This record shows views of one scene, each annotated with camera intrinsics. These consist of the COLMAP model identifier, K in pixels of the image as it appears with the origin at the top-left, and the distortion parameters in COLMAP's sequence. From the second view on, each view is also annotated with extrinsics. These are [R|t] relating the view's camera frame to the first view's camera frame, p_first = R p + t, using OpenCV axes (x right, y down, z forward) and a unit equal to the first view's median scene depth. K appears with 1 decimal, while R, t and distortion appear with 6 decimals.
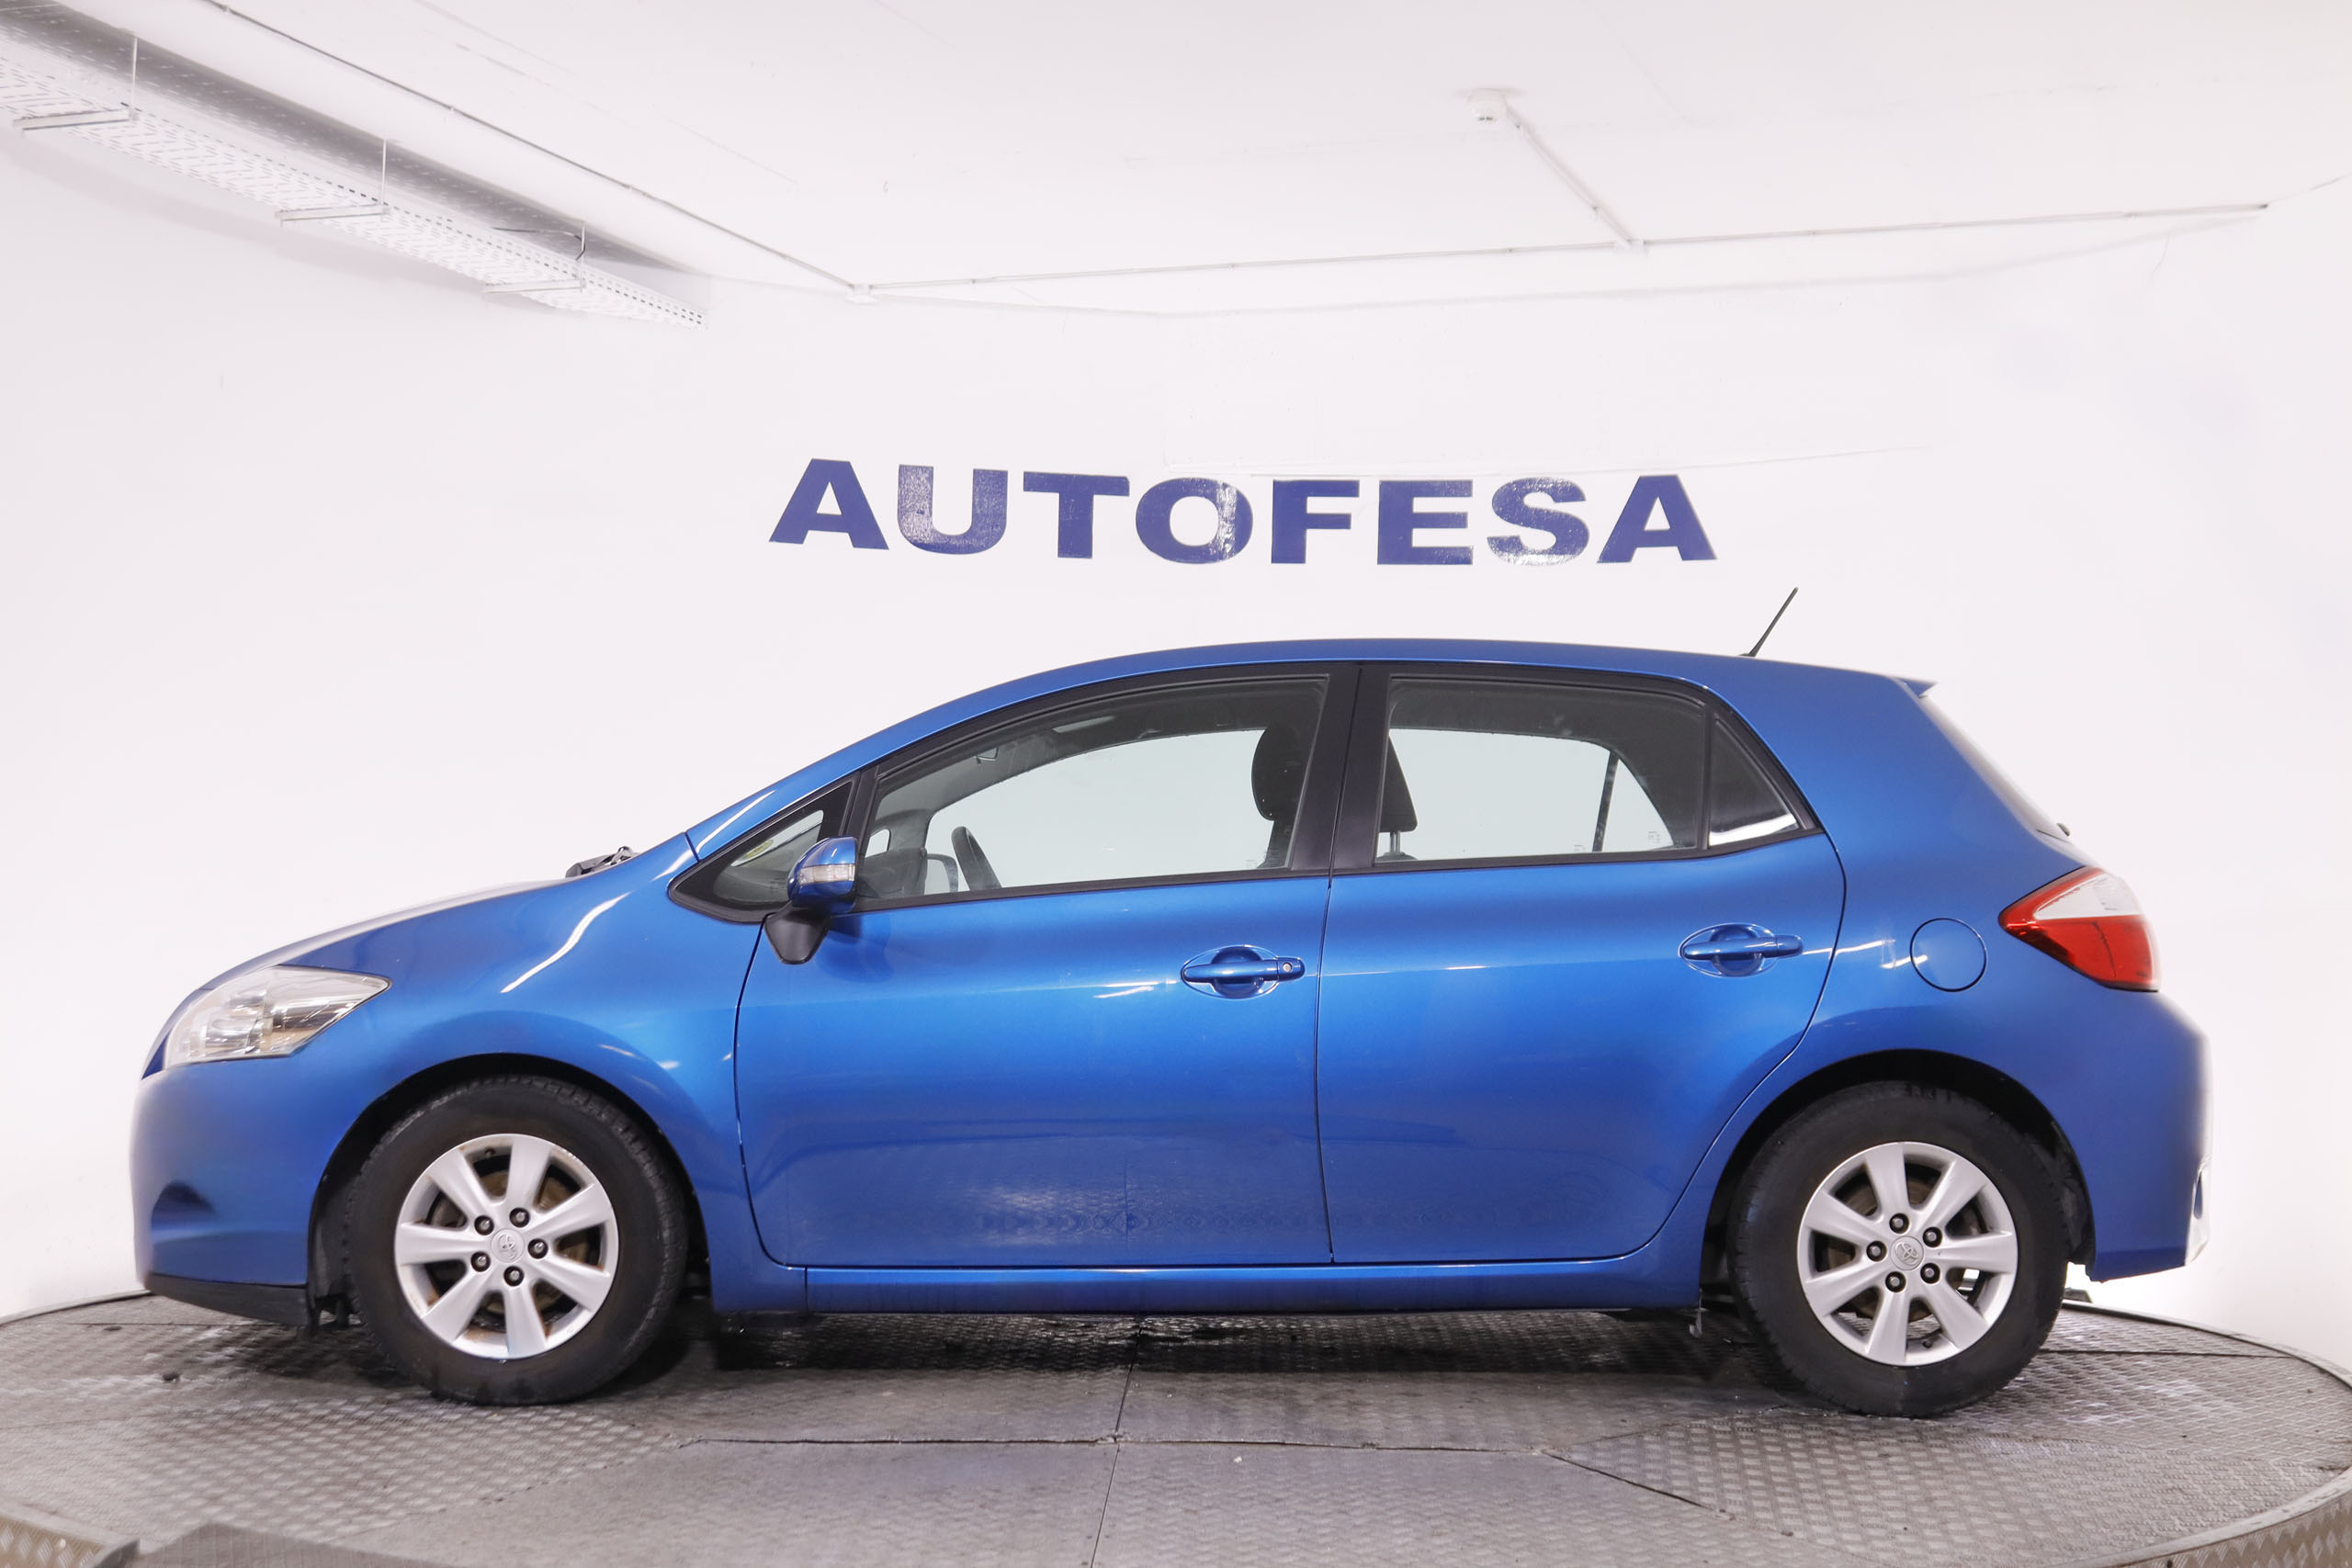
lens RADIAL K [[3127.5, 0, 1176.0], [0, 3127.5, 784.0], [0, 0, 1]] dist [-0.049668, -0.020721]
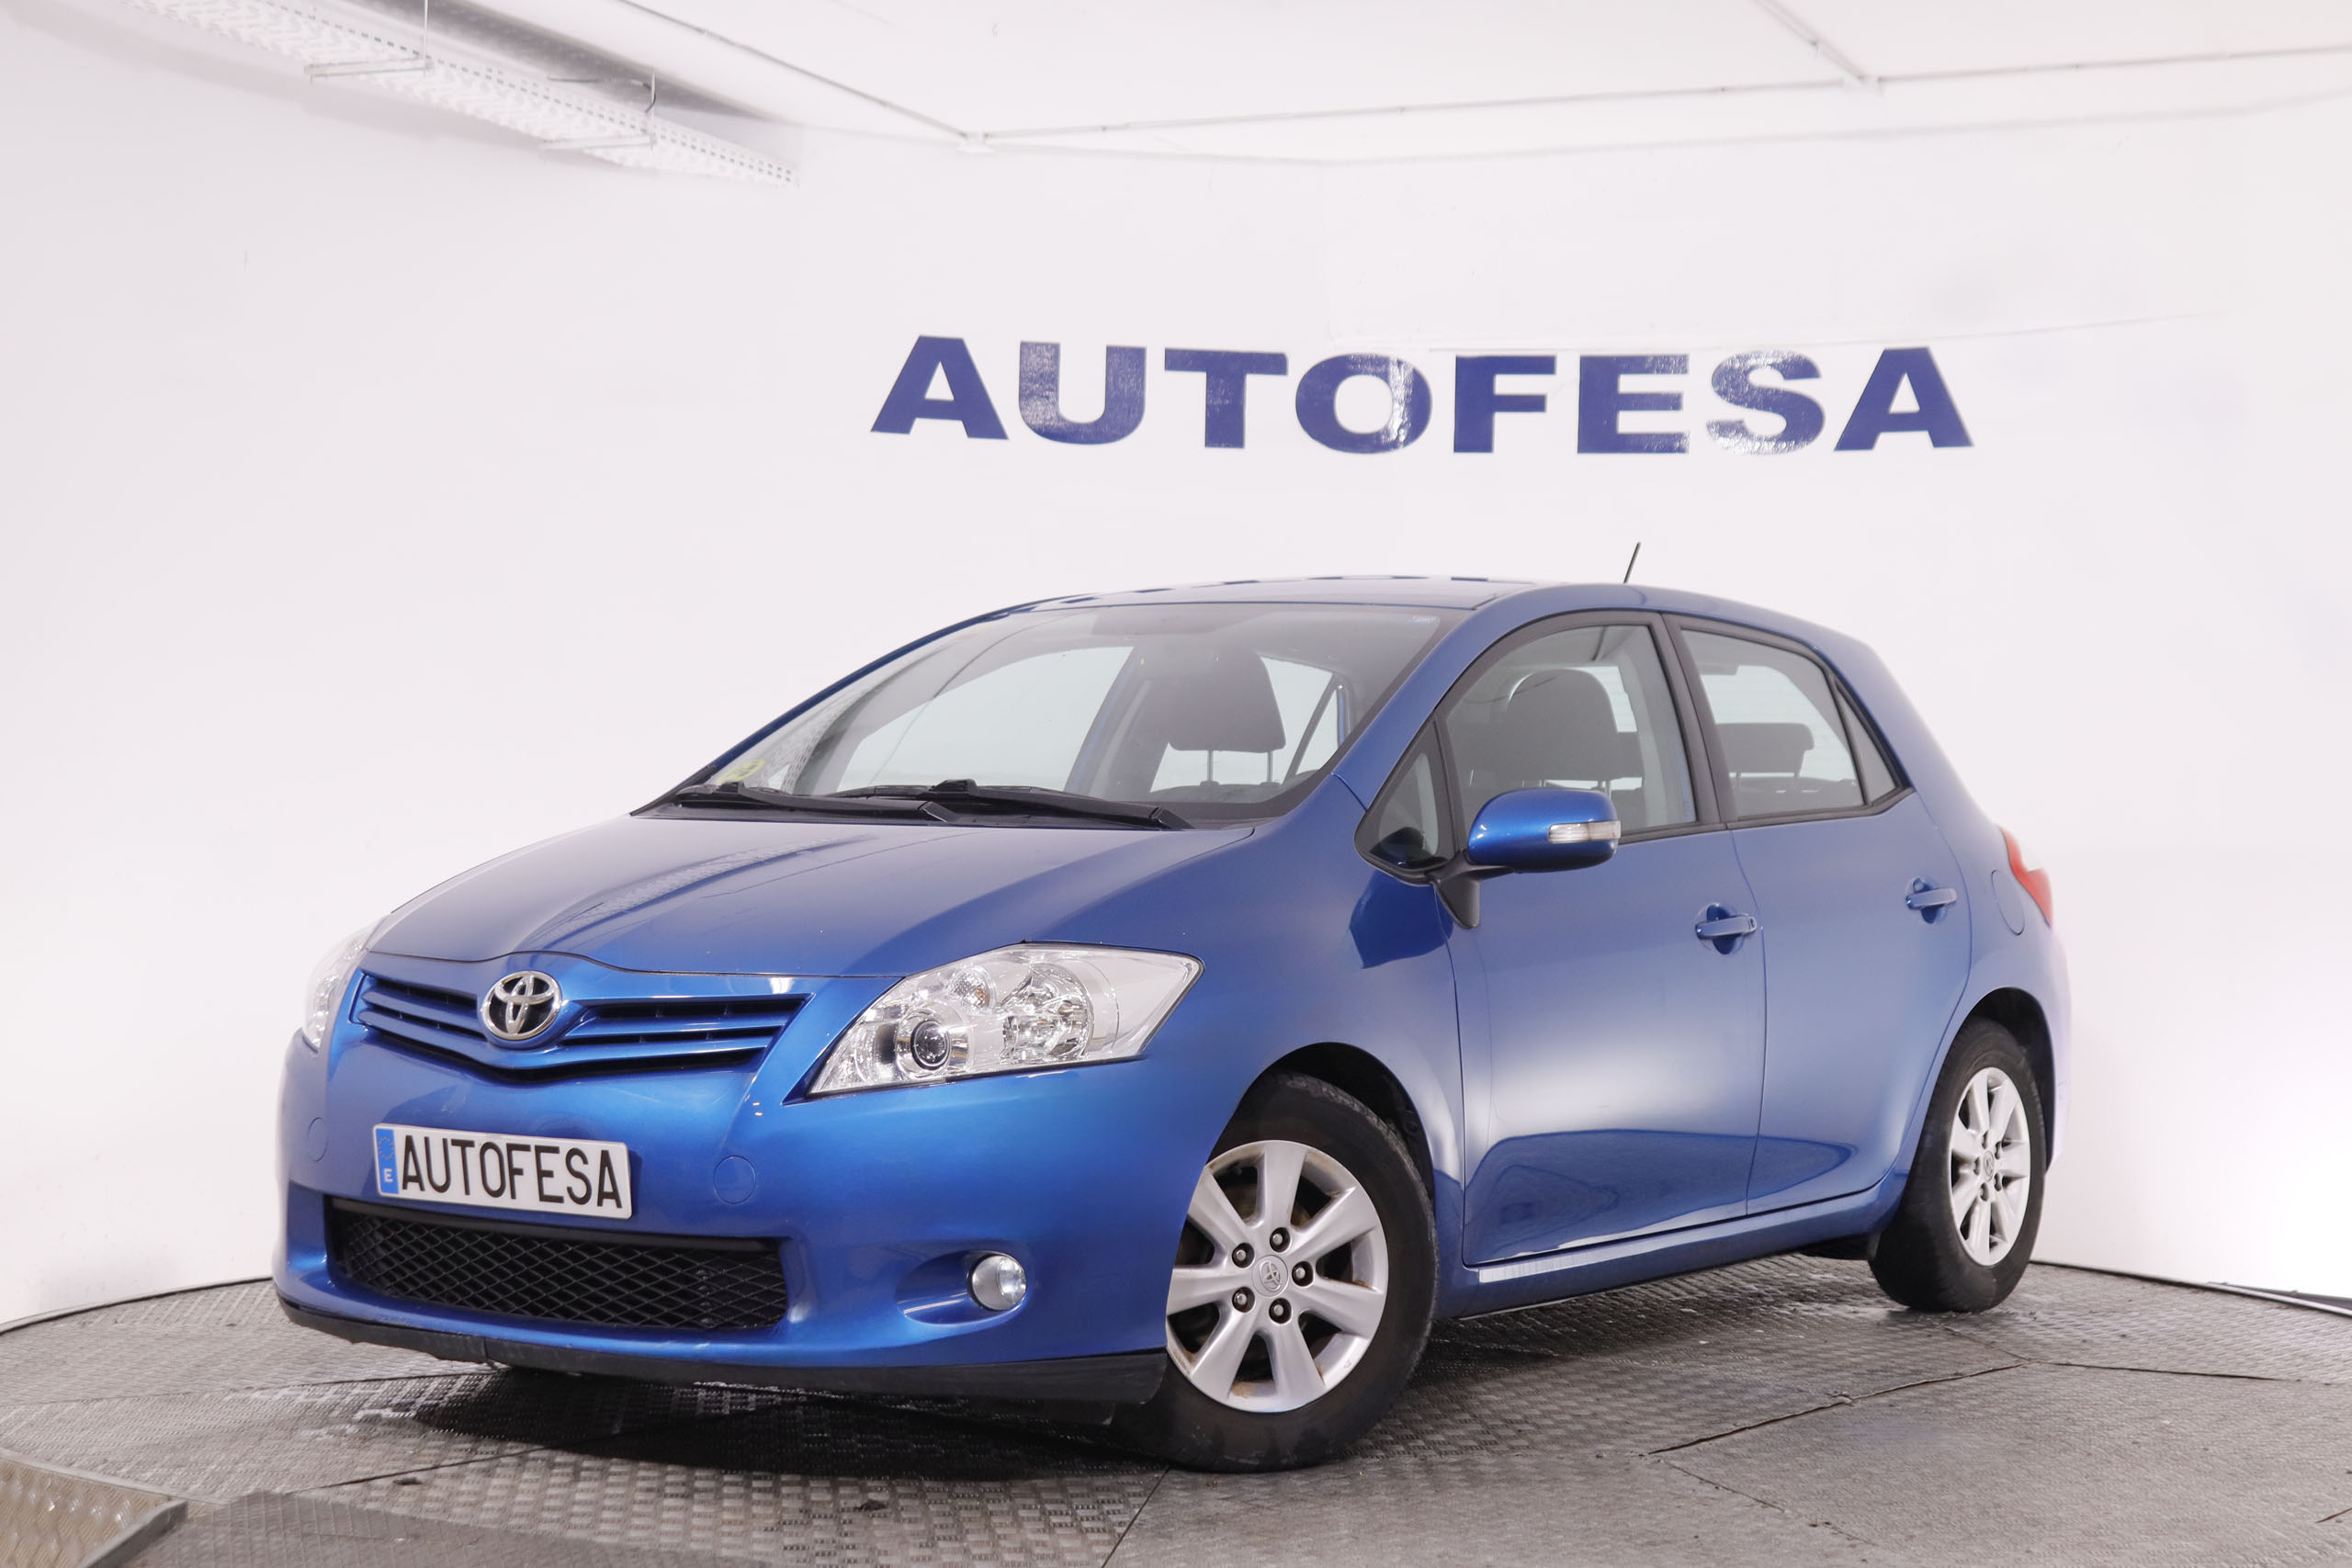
lens RADIAL K [[3981.4, 0, 1176.0], [0, 3981.4, 784.0], [0, 0, 1]] dist [0.010301, 0.056225]
pose [[0.998045, -0.000677, -0.062503, 0.023410], [0.001941, 0.999795, 0.020160, -0.002052], [0.062477, -0.020242, 0.997841, -0.098998]]
